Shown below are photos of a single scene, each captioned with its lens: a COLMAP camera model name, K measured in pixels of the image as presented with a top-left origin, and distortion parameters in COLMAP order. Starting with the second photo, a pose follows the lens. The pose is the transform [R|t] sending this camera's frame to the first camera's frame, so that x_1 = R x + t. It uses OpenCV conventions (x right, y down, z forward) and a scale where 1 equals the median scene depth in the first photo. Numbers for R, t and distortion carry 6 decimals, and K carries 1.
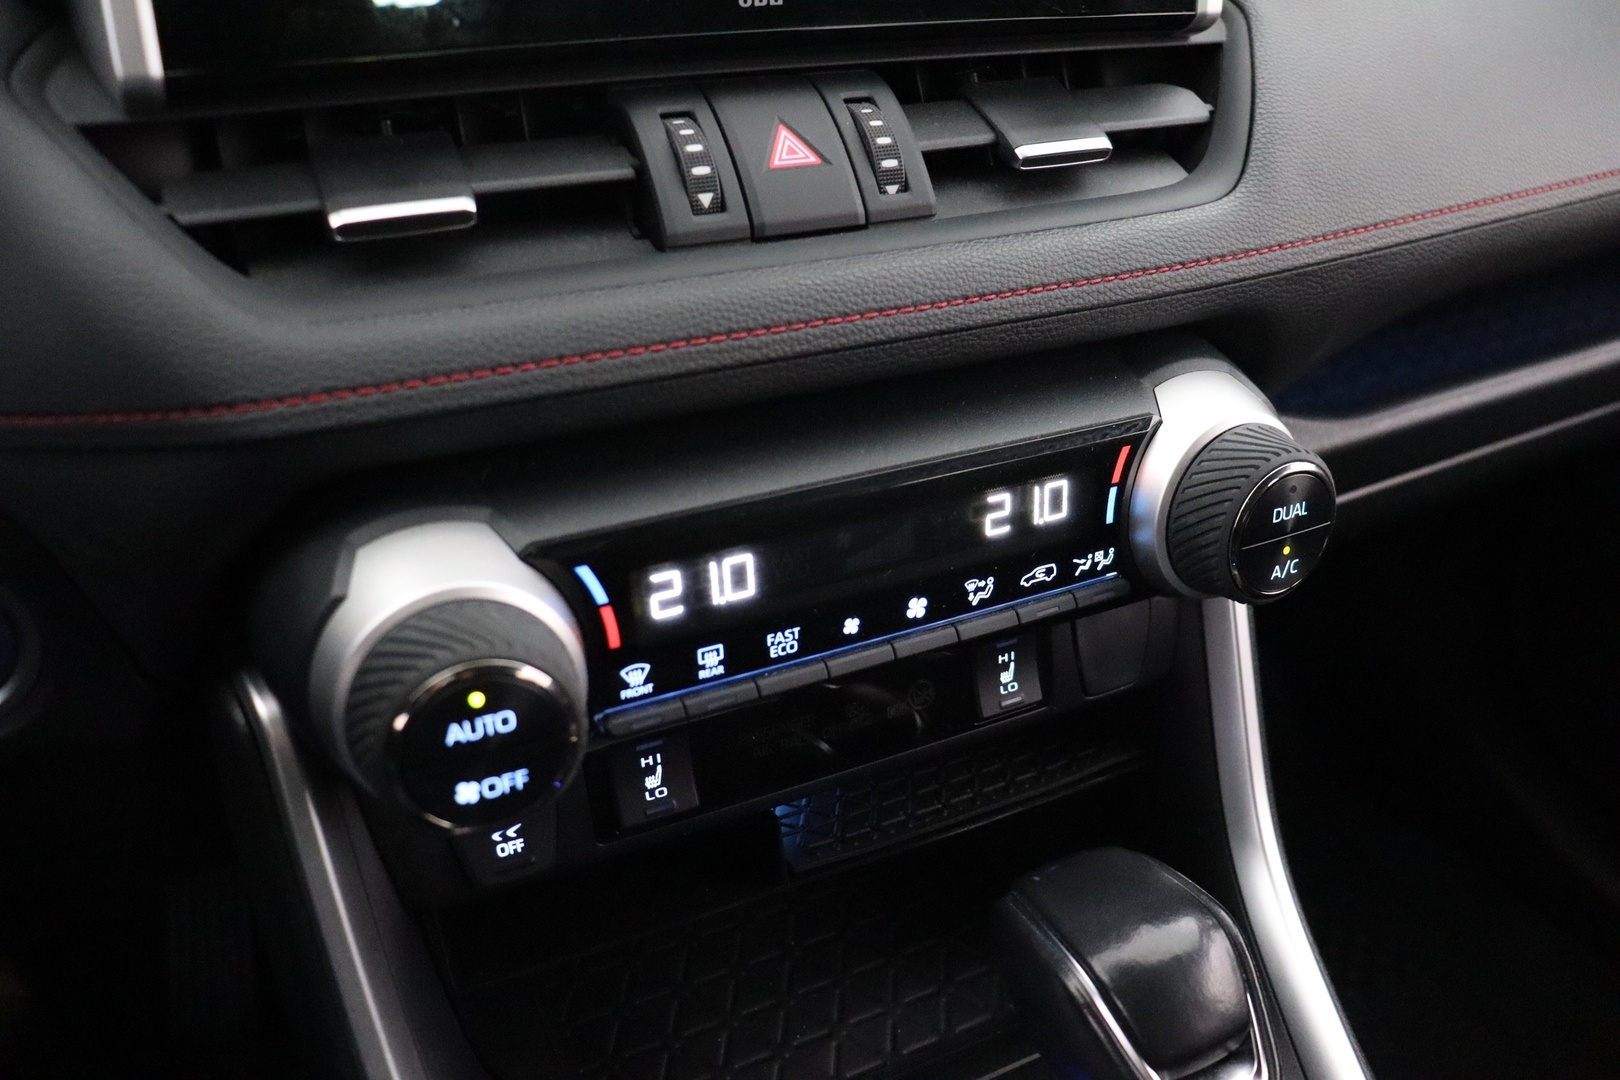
lens RADIAL K [[1318.4, 0, 810.0], [0, 1318.4, 540.0], [0, 0, 1]] dist [-0.191562, 0.167960]
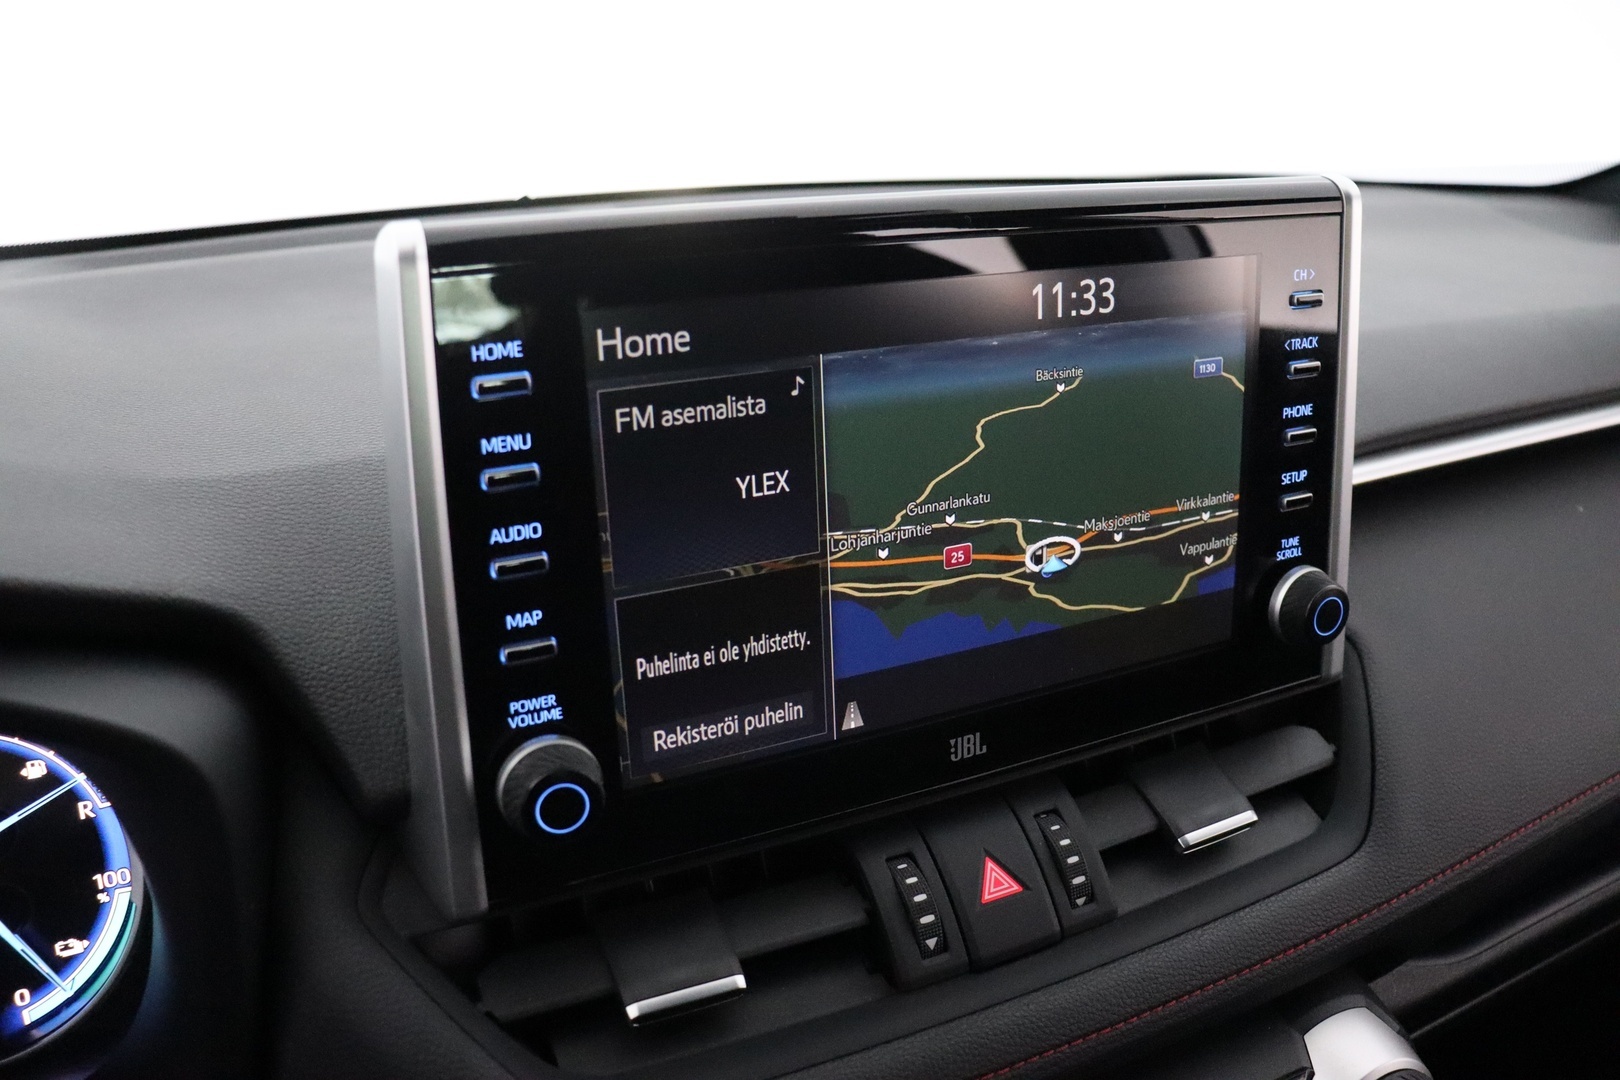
lens RADIAL K [[1318.4, 0, 810.0], [0, 1318.4, 540.0], [0, 0, 1]] dist [-0.191562, 0.167960]
pose [[0.999585, -0.025157, -0.014041, -0.157098], [0.022474, 0.985817, -0.166310, -0.410854], [0.018025, 0.165926, 0.985973, -0.191288]]
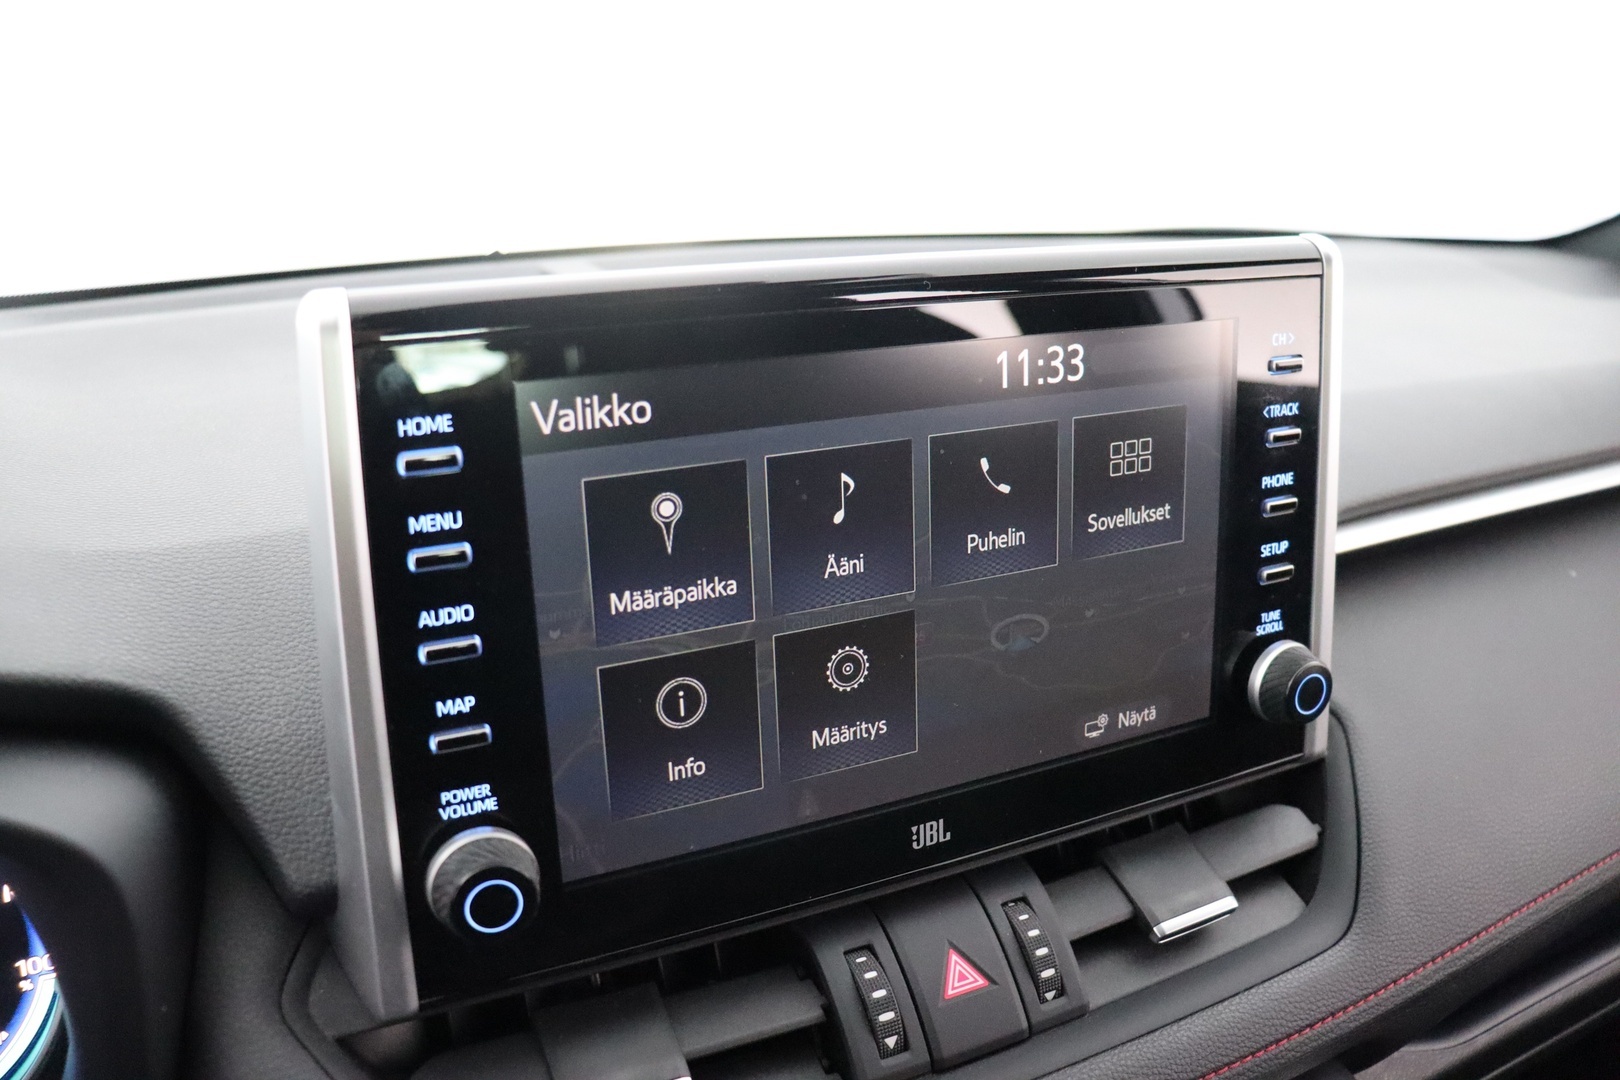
lens RADIAL K [[1318.4, 0, 810.0], [0, 1318.4, 540.0], [0, 0, 1]] dist [-0.191562, 0.167960]
pose [[0.999693, -0.022764, -0.009820, -0.123667], [0.020329, 0.979409, -0.200859, -0.443928], [0.014190, 0.200598, 0.979571, -0.145940]]
